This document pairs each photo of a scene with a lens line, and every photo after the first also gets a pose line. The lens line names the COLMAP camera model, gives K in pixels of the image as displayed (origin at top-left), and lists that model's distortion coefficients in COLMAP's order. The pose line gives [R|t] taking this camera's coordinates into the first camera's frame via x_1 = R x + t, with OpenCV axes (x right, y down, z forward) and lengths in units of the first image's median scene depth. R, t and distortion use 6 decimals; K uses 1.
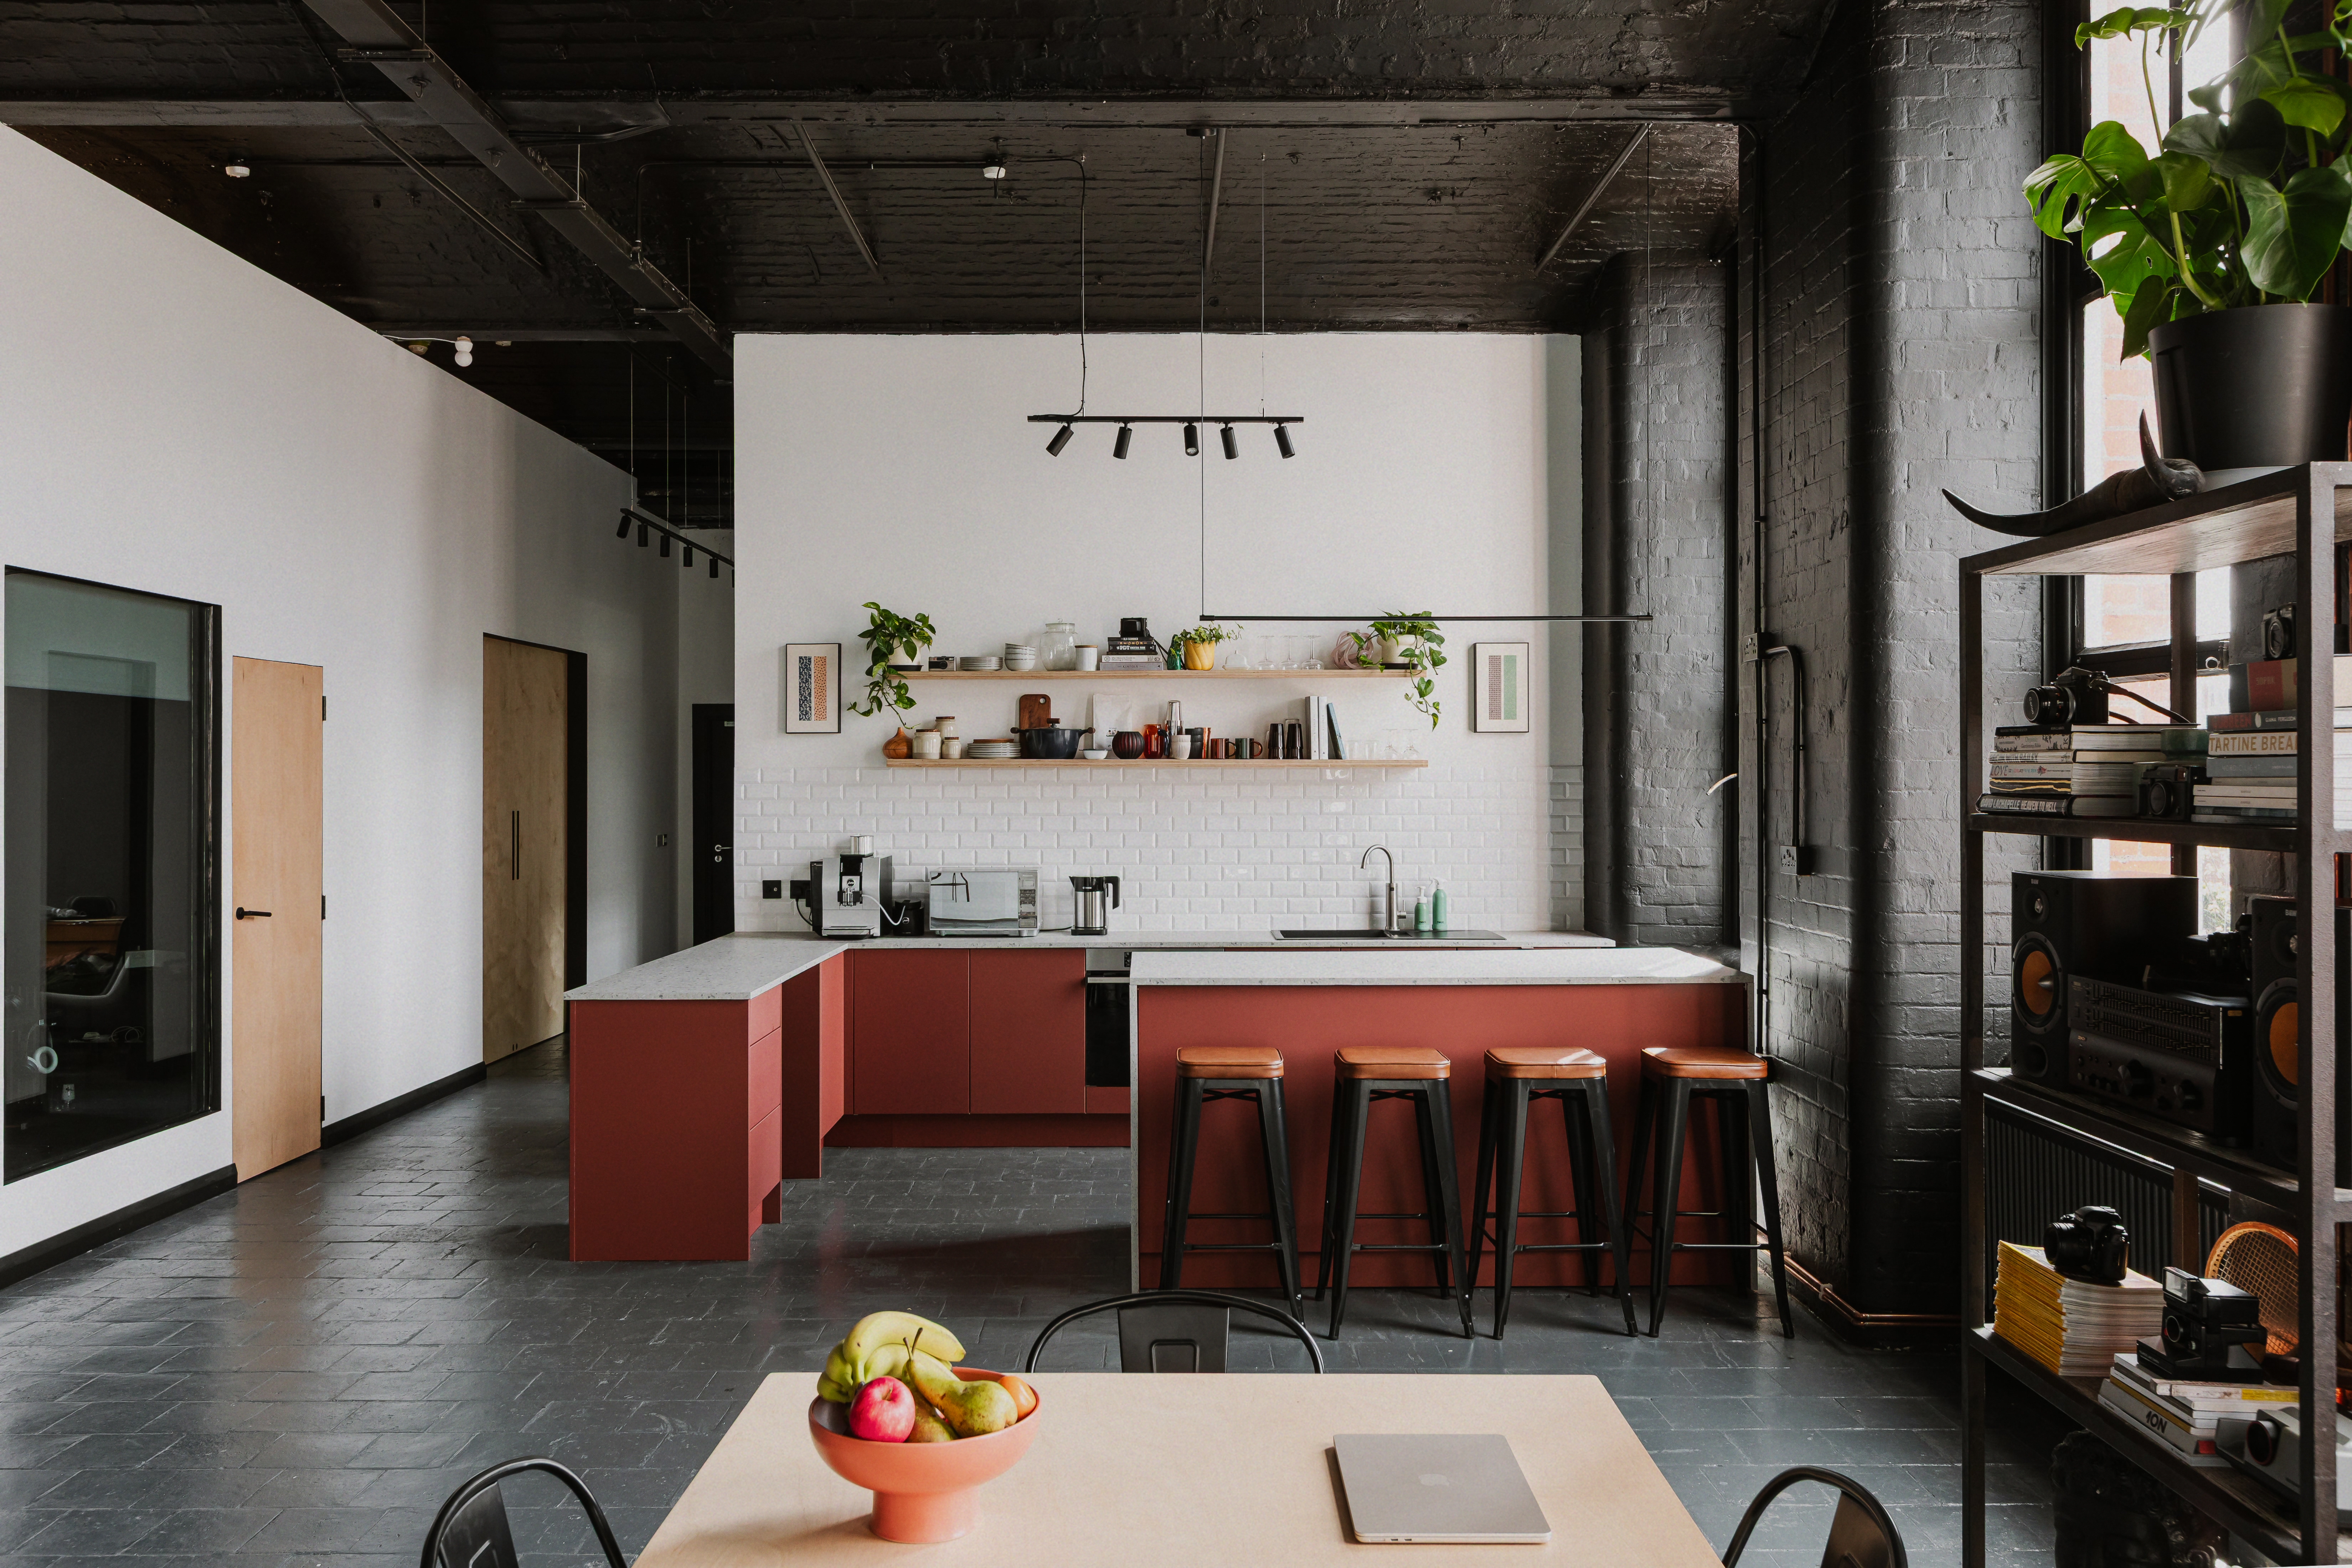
lens RADIAL K [[1845.8, 0, 1159.2], [0, 1845.8, 783.2], [0, 0, 1]] dist [-0.000034, -0.000718]
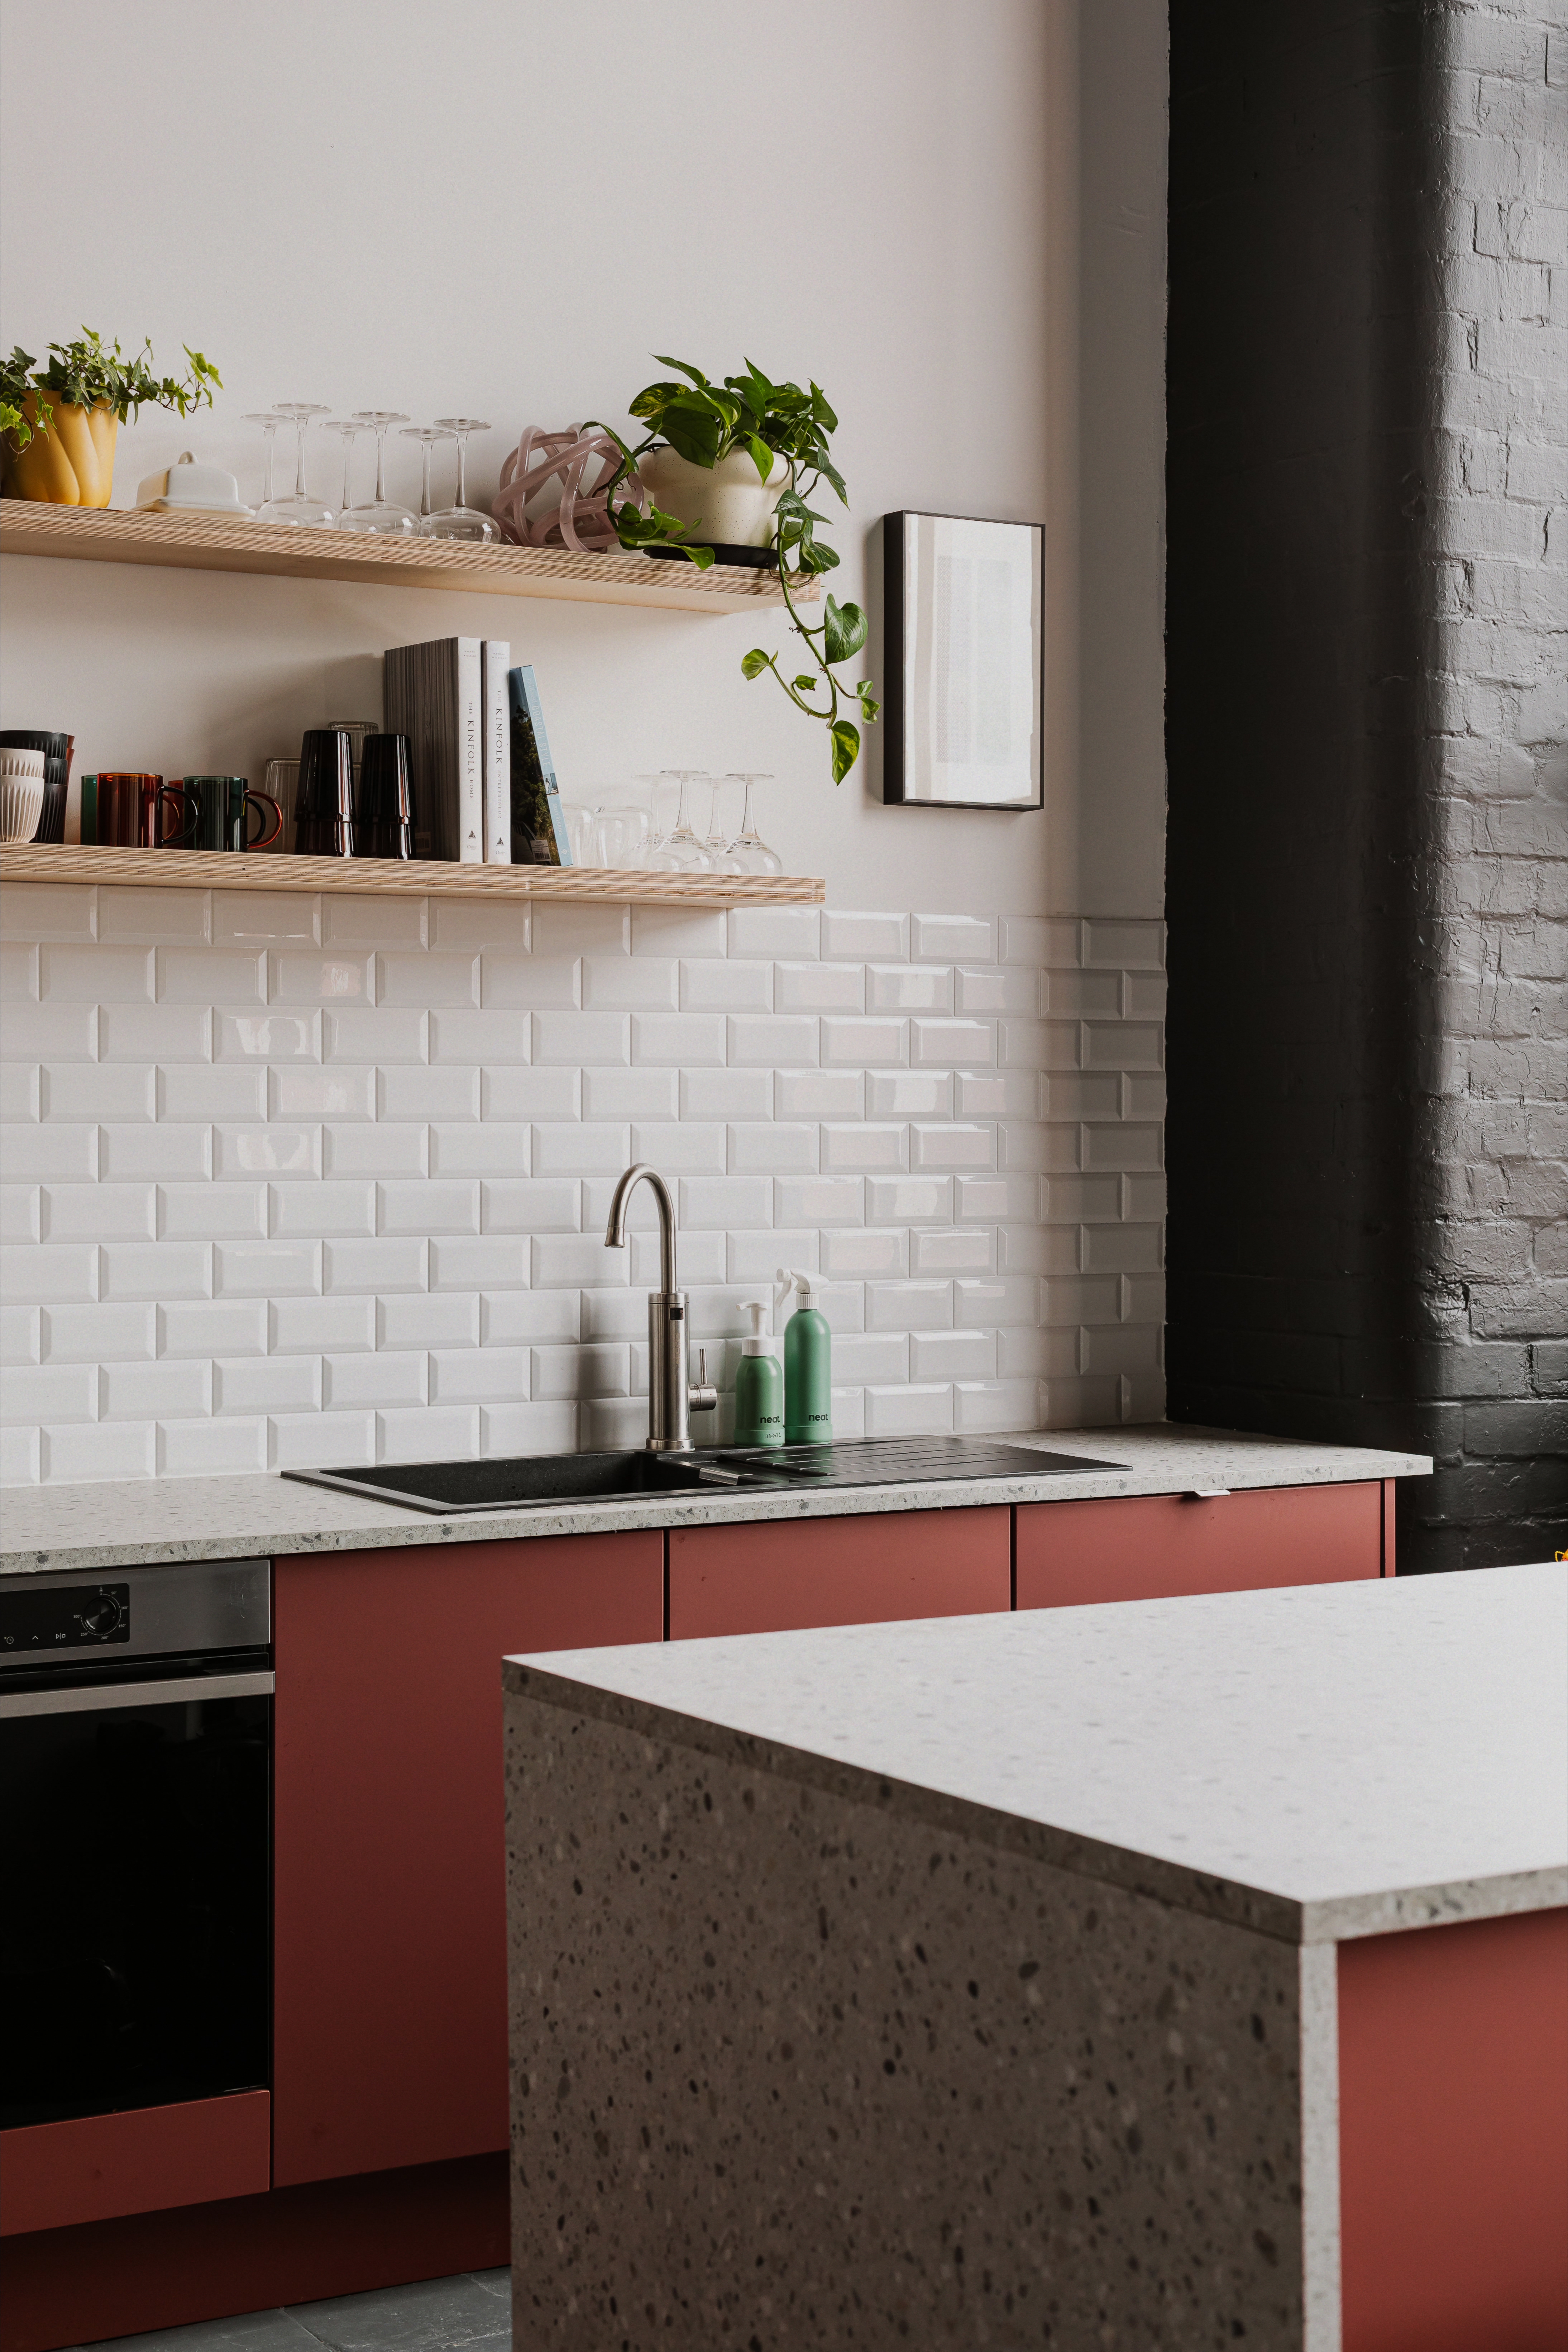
lens RADIAL K [[3482.0, 0, 793.0], [0, 3482.0, 1165.7], [0, 0, 1]] dist [-0.000055, 0.000000]
pose [[0.861463, -0.006034, 0.507785, -0.150239], [-0.003758, 0.999826, 0.018255, 0.024654], [-0.507807, -0.017634, 0.861290, 0.537743]]
